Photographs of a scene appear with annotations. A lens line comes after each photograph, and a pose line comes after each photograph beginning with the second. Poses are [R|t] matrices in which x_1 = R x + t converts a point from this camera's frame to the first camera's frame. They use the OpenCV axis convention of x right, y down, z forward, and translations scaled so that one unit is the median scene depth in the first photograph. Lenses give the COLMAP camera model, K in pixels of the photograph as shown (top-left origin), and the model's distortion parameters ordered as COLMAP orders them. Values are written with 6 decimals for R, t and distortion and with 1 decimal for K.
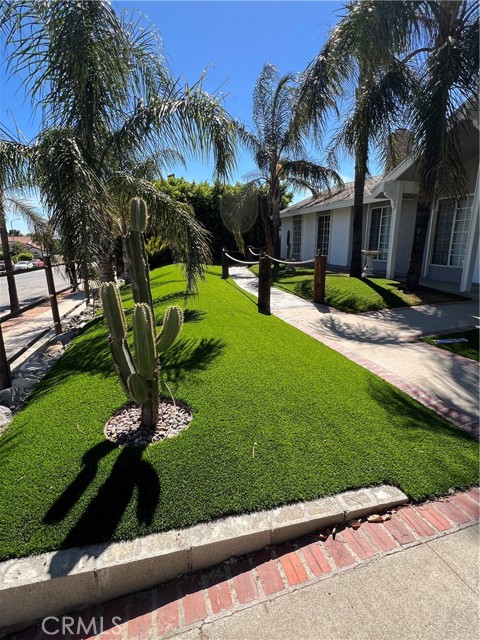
lens RADIAL K [[330.1, 0, 235.0], [0, 330.1, 322.2], [0, 0, 1]] dist [-0.001194, -0.001463]
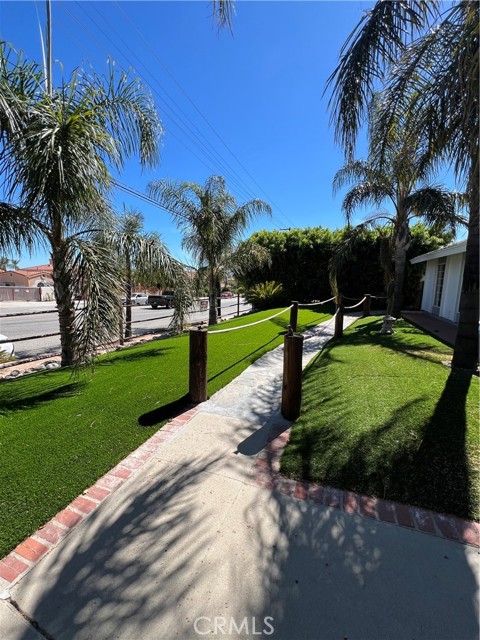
lens RADIAL K [[258.0, 0, 240.3], [0, 258.0, 319.6], [0, 0, 1]] dist [-0.001352, 0.000385]
pose [[0.790466, 0.114396, -0.601728, 0.338443], [-0.166232, 0.985599, -0.030998, -0.147772], [0.589517, 0.124529, 0.798099, 0.437456]]
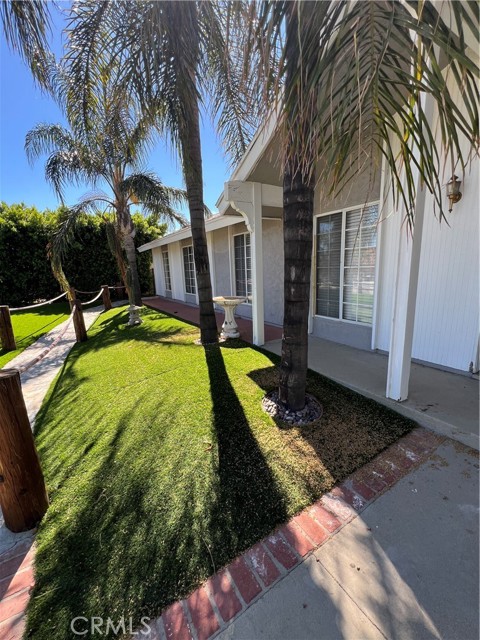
lens RADIAL K [[258.0, 0, 233.9], [0, 258.0, 319.2], [0, 0, 1]] dist [-0.001352, 0.000385]
pose [[0.962617, -0.084942, 0.257205, 0.305280], [0.097040, 0.994676, -0.034692, -0.166072], [-0.252888, 0.058354, 0.965734, 0.544937]]
